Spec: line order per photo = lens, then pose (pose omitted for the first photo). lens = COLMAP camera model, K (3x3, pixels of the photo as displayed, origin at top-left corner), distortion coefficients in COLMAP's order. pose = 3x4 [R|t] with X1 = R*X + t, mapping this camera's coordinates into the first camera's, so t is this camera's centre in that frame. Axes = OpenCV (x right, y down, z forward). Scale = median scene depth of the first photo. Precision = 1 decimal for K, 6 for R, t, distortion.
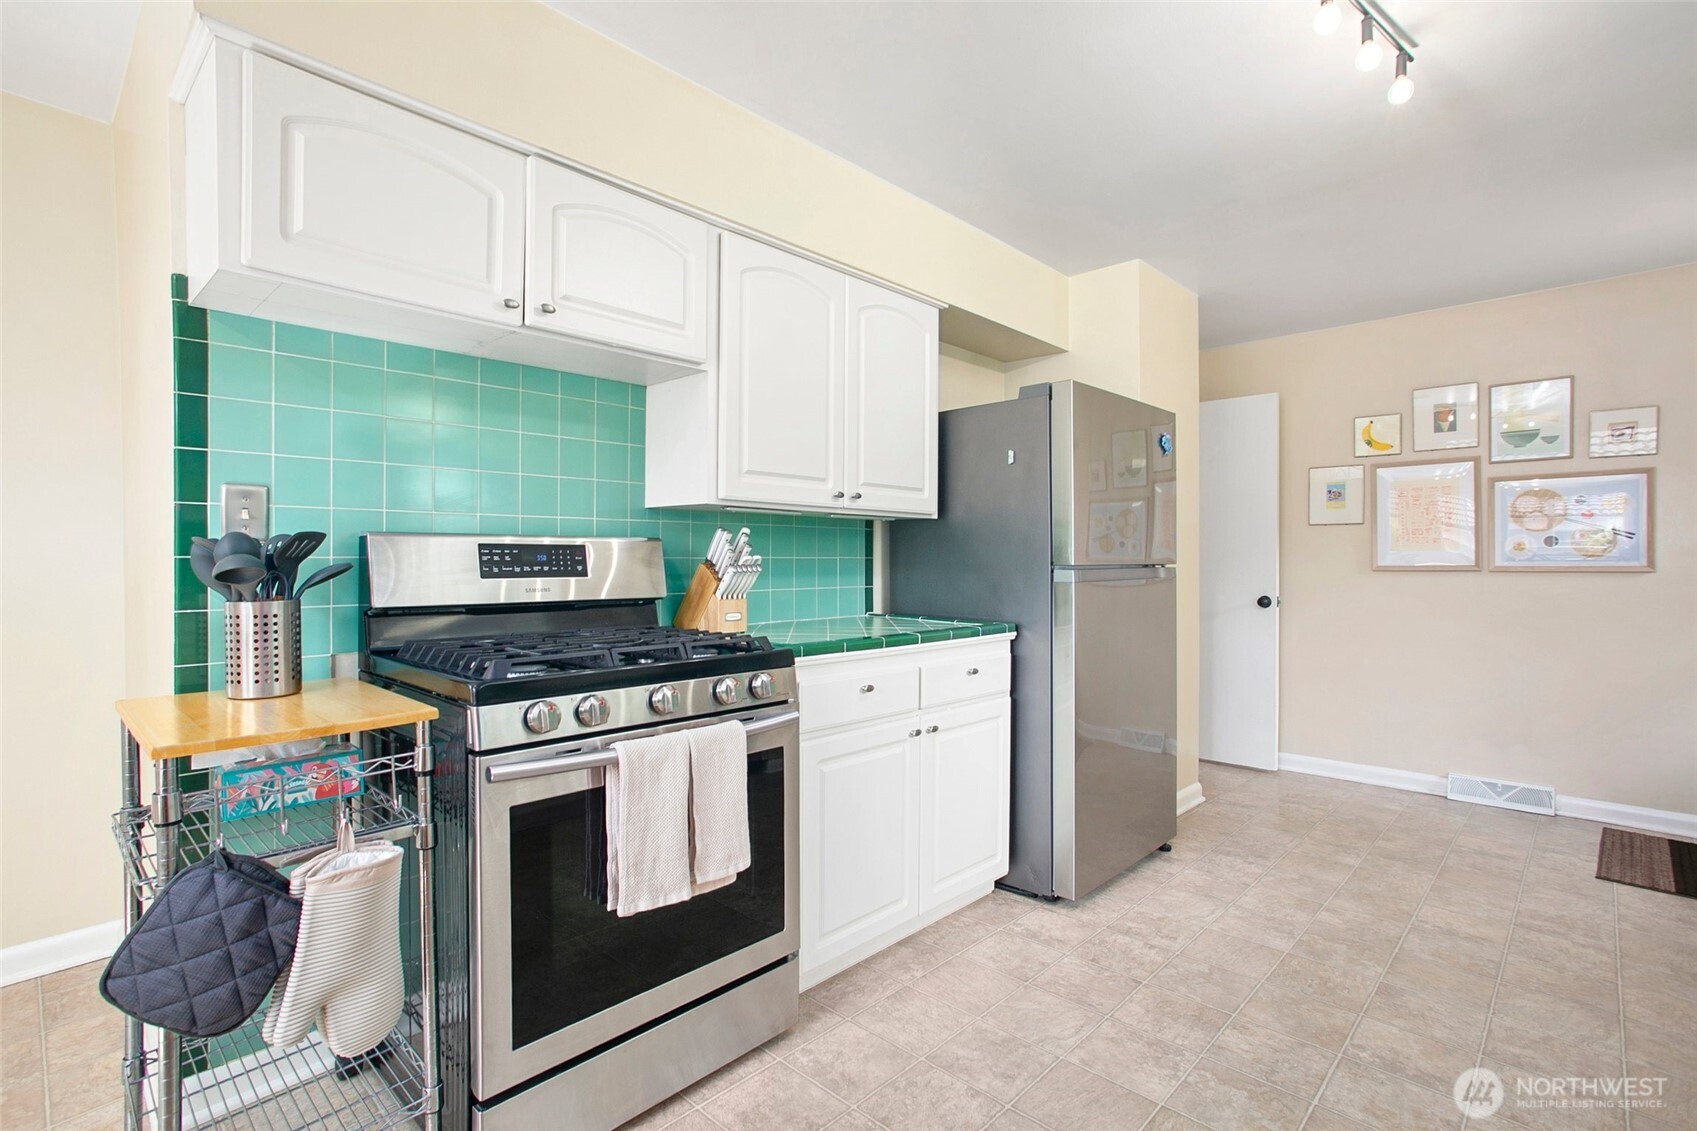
lens RADIAL K [[841.1, 0, 850.4], [0, 841.1, 562.5], [0, 0, 1]] dist [-0.043447, 0.020942]
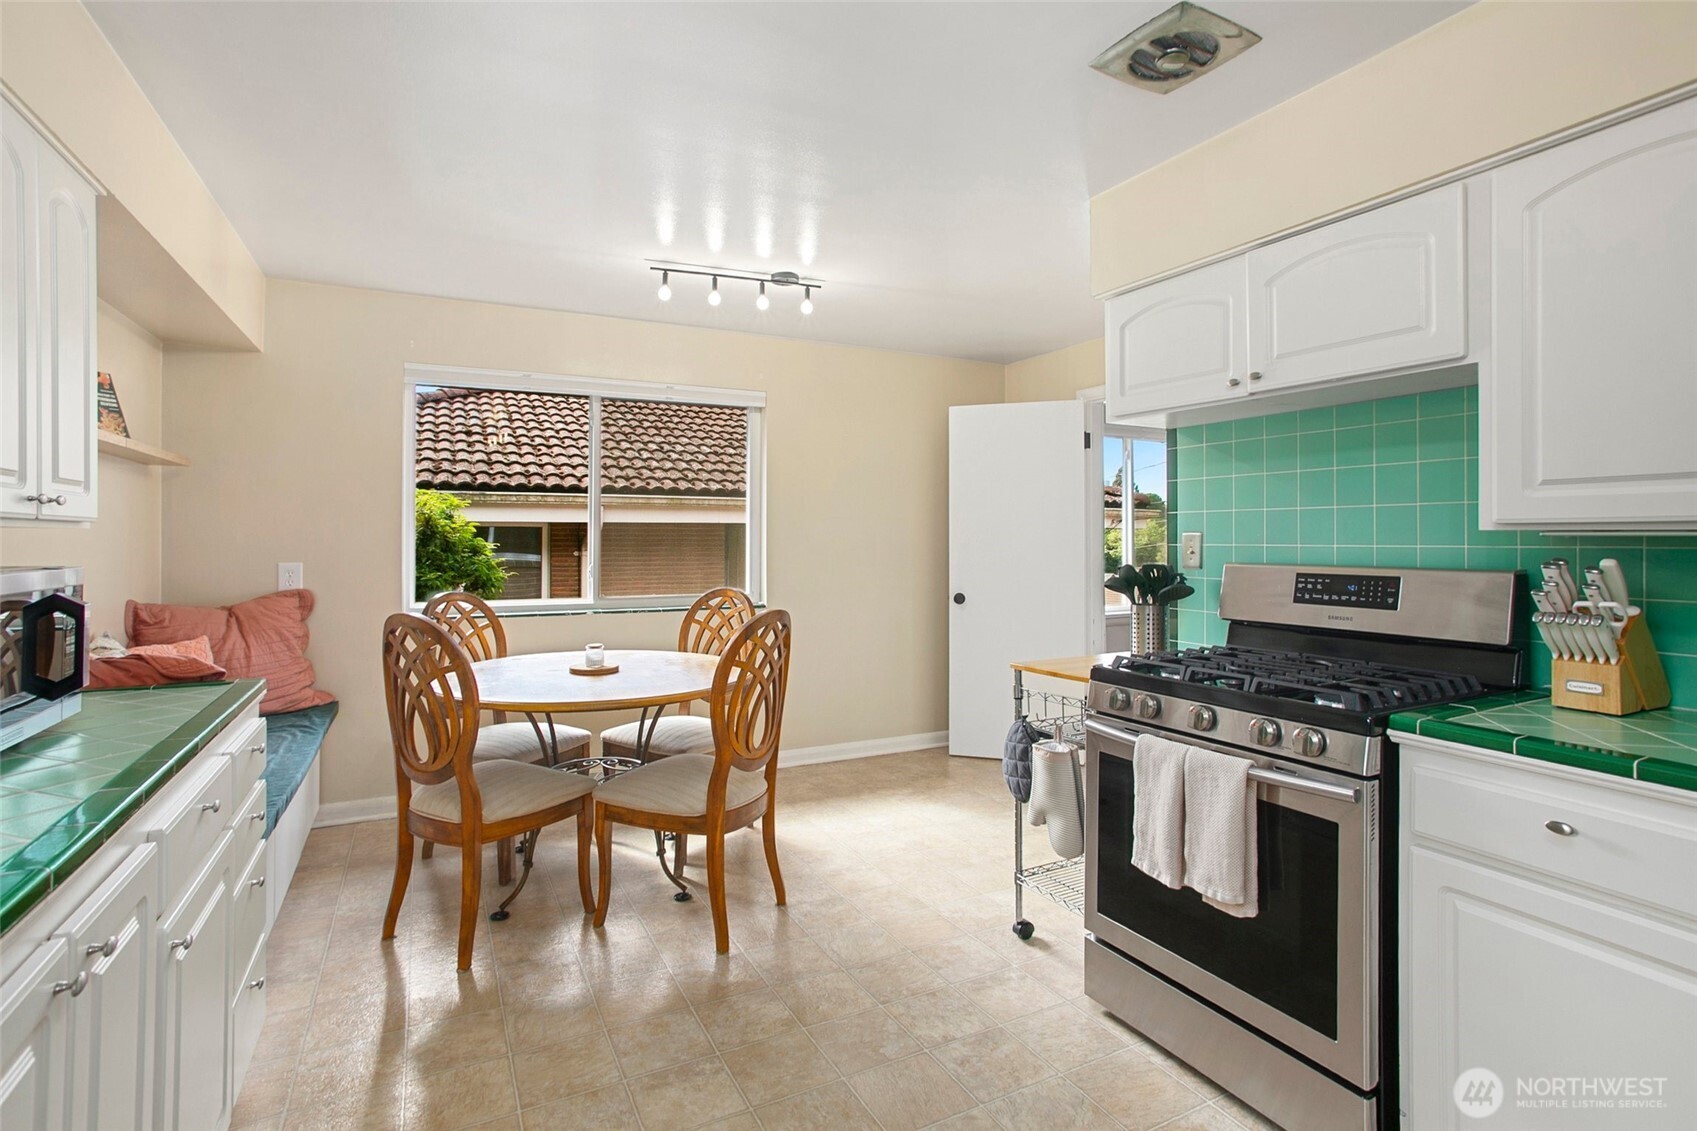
lens RADIAL K [[841.1, 0, 855.9], [0, 841.1, 532.4], [0, 0, 1]] dist [-0.043447, 0.020942]
pose [[-0.346551, -0.006627, -0.938008, 0.847178], [-0.005756, 0.999971, -0.004938, -0.068359], [0.938013, 0.003688, -0.346579, 0.797525]]
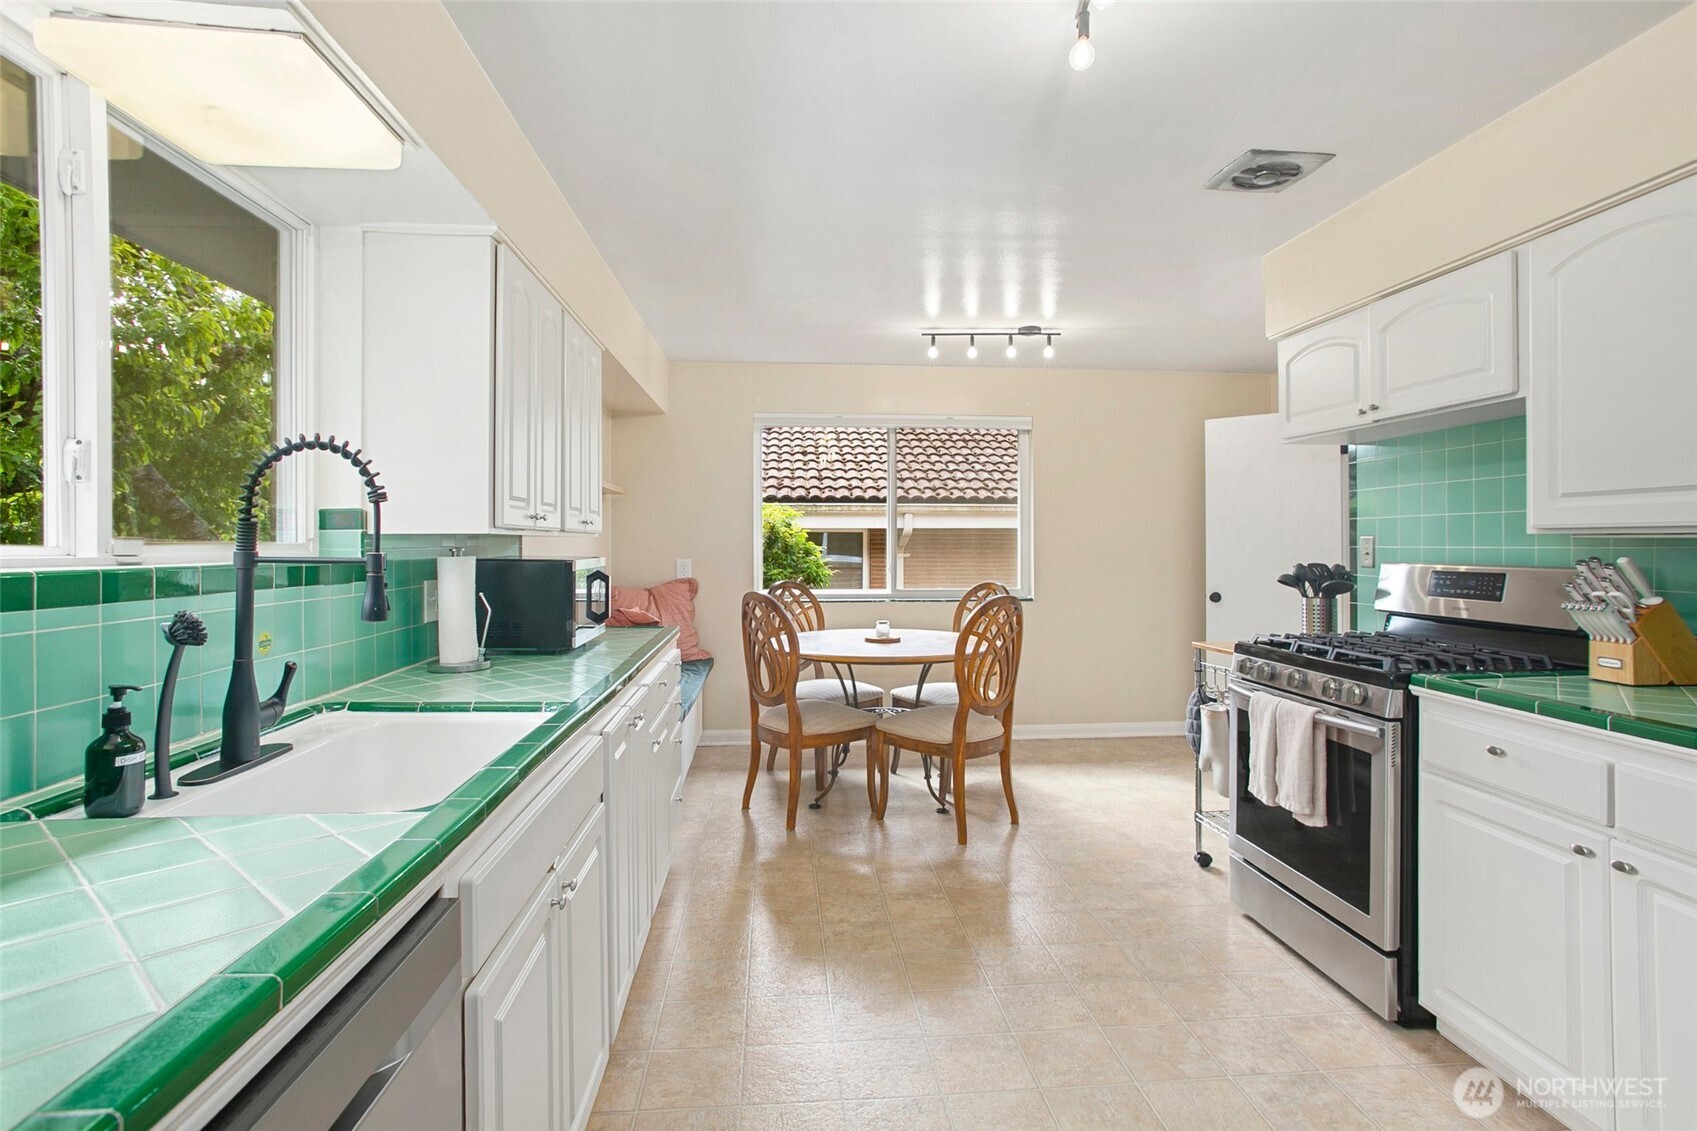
lens RADIAL K [[884.4, 0, 844.7], [0, 884.4, 551.3], [0, 0, 1]] dist [-0.021644, 0.009664]
pose [[-0.682839, 0.007136, -0.730534, 1.229703], [-0.003944, 0.999902, 0.013454, -0.067728], [0.730559, 0.012068, -0.682743, 1.237927]]
